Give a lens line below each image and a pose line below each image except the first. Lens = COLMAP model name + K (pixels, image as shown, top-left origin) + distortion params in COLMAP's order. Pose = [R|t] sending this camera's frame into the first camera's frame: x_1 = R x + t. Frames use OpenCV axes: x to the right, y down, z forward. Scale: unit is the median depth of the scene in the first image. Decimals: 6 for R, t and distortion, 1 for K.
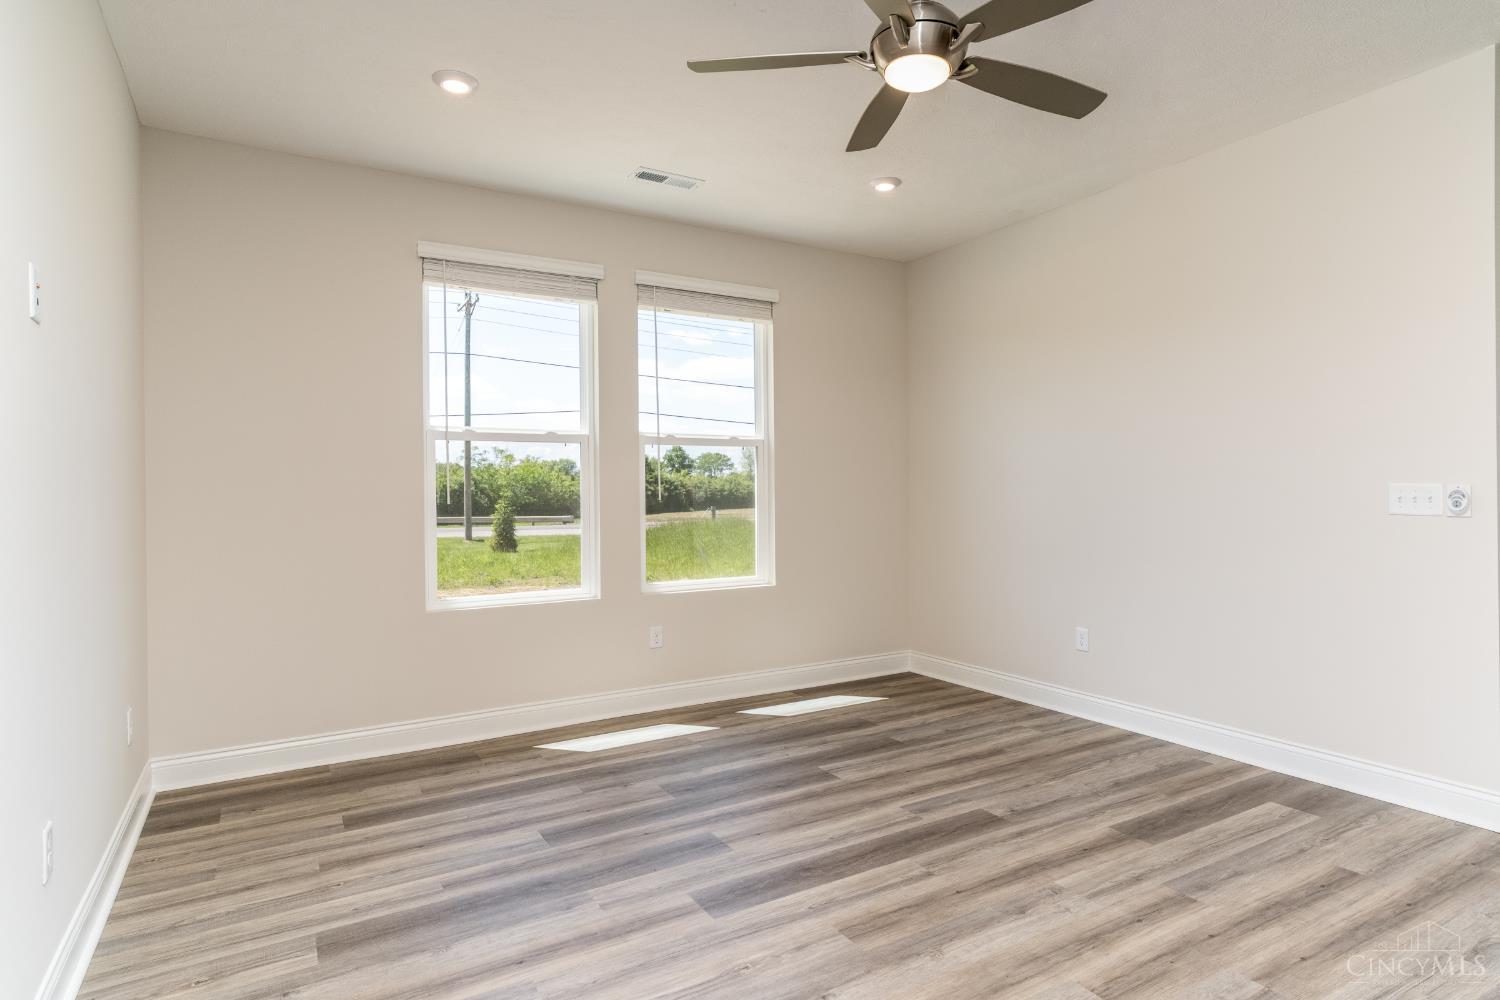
lens RADIAL K [[812.9, 0, 760.1], [0, 812.9, 508.1], [0, 0, 1]] dist [0.012288, -0.001150]
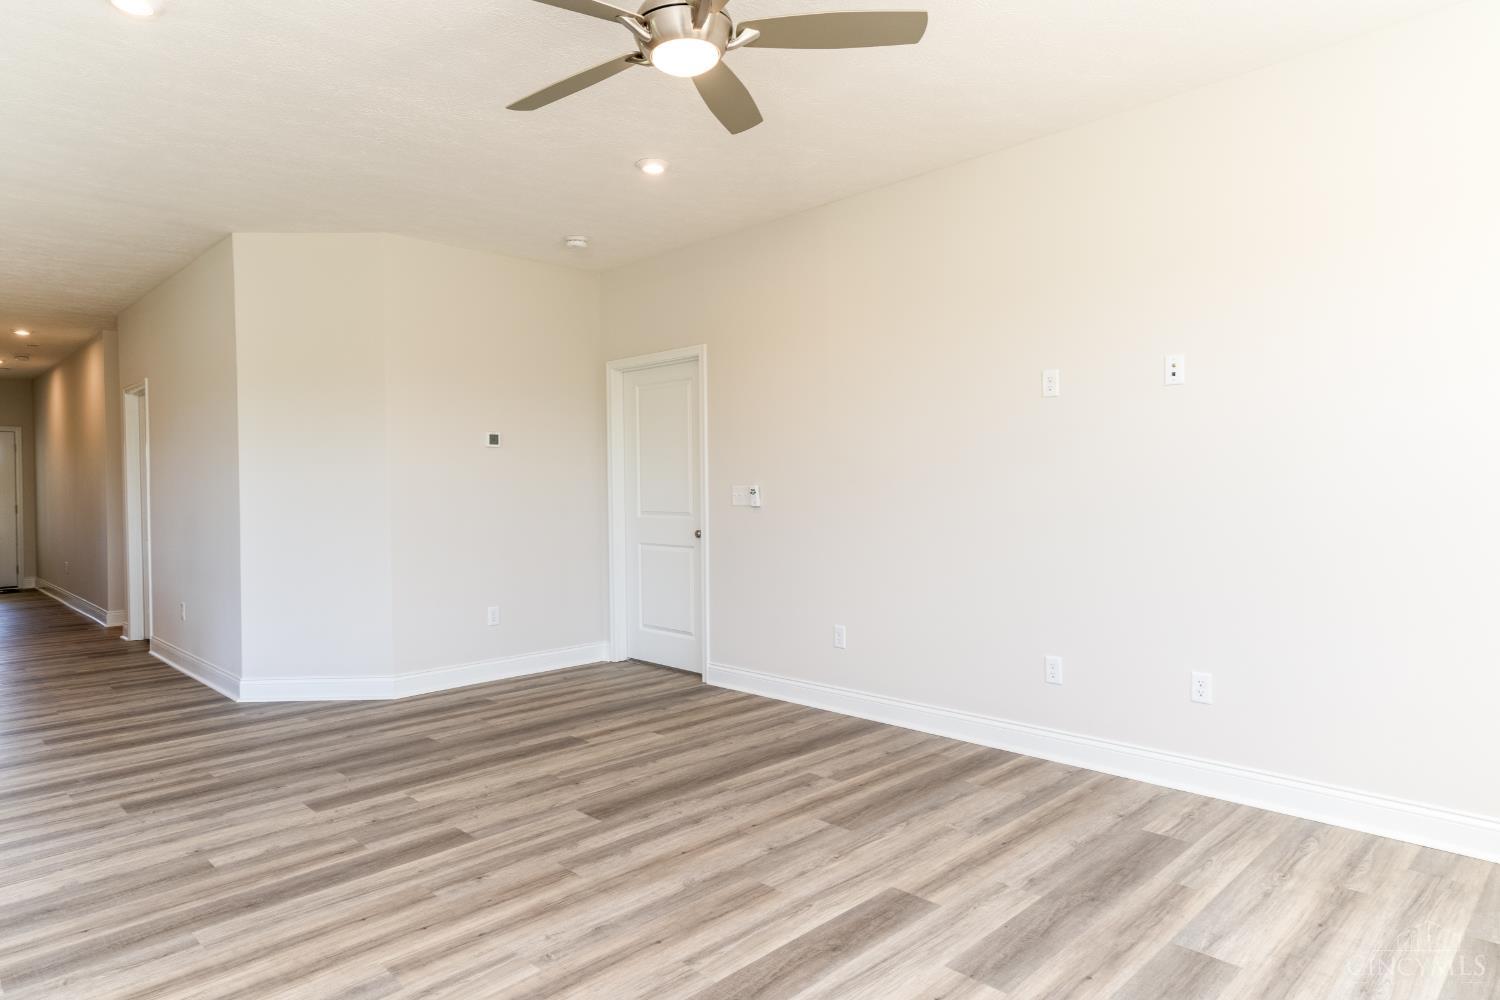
lens RADIAL K [[873.6, 0, 746.2], [0, 873.6, 499.1], [0, 0, 1]] dist [0.014364, 0.002190]
pose [[-0.973792, 0.025273, -0.226034, 0.322475], [0.018369, 0.999300, 0.032593, -0.037595], [0.226699, 0.027587, -0.973574, 1.765577]]
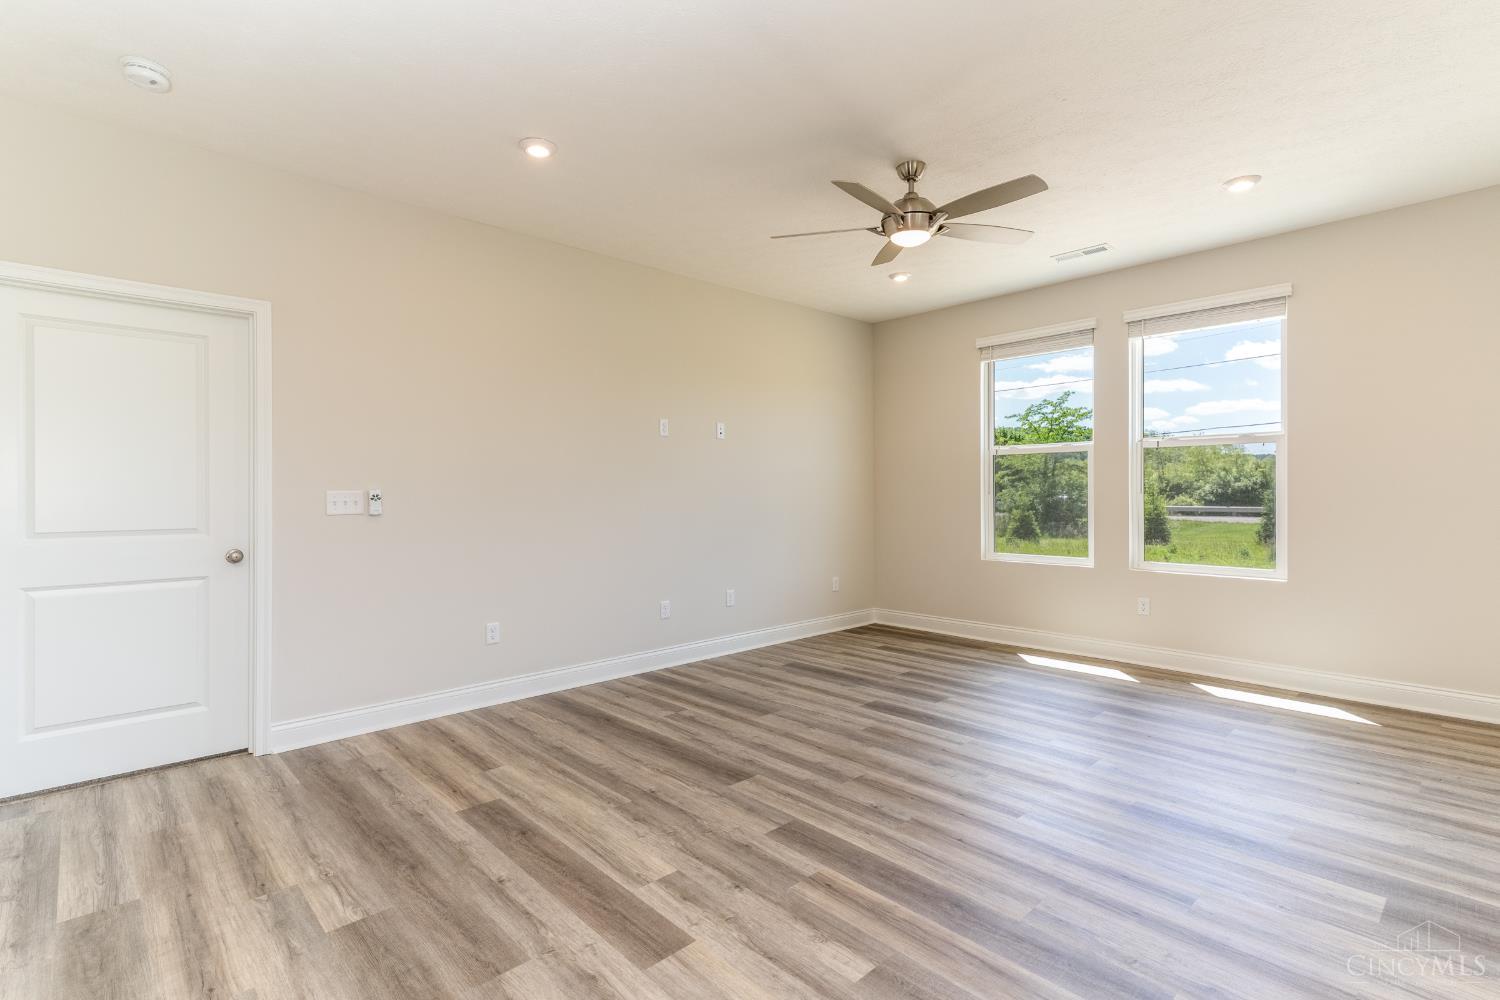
lens RADIAL K [[721.2, 0, 744.1], [0, 721.2, 495.7], [0, 0, 1]] dist [0.012572, -0.000975]
pose [[0.203027, 0.013955, -0.979074, 1.365433], [-0.013403, 0.999844, 0.011472, -0.019460], [0.979081, 0.010794, 0.203182, 0.315462]]
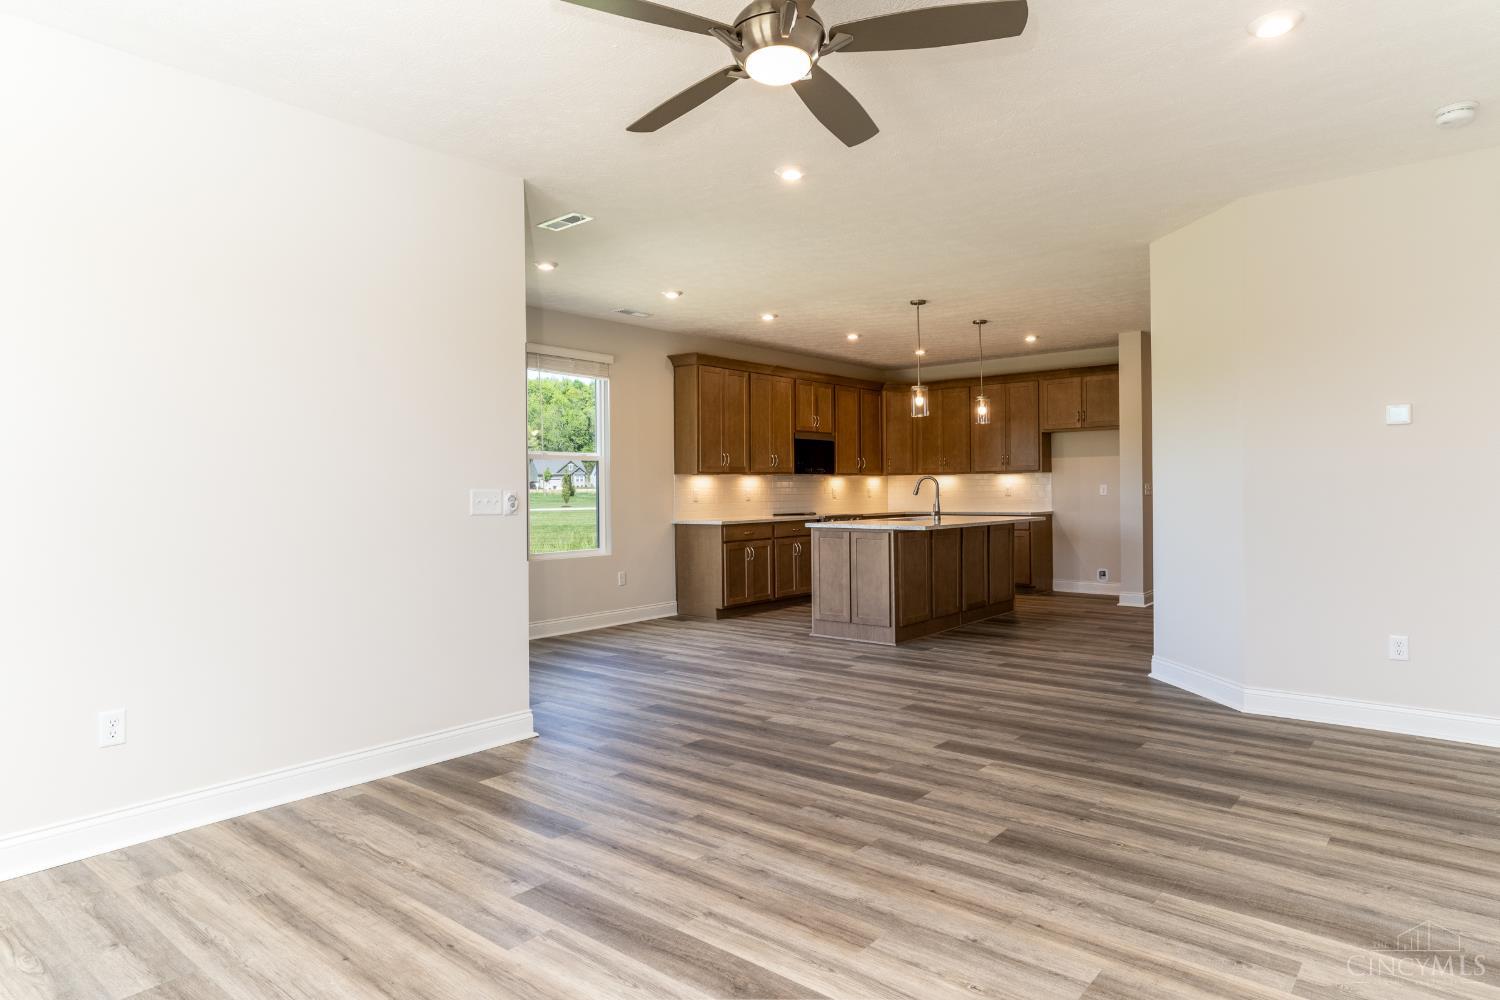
lens RADIAL K [[873.6, 0, 753.5], [0, 873.6, 489.4], [0, 0, 1]] dist [0.014364, 0.002190]
pose [[-0.326320, 0.013059, 0.945169, -0.696002], [0.030102, 0.999541, -0.003418, -0.014608], [-0.944780, 0.027336, -0.326564, 1.198725]]
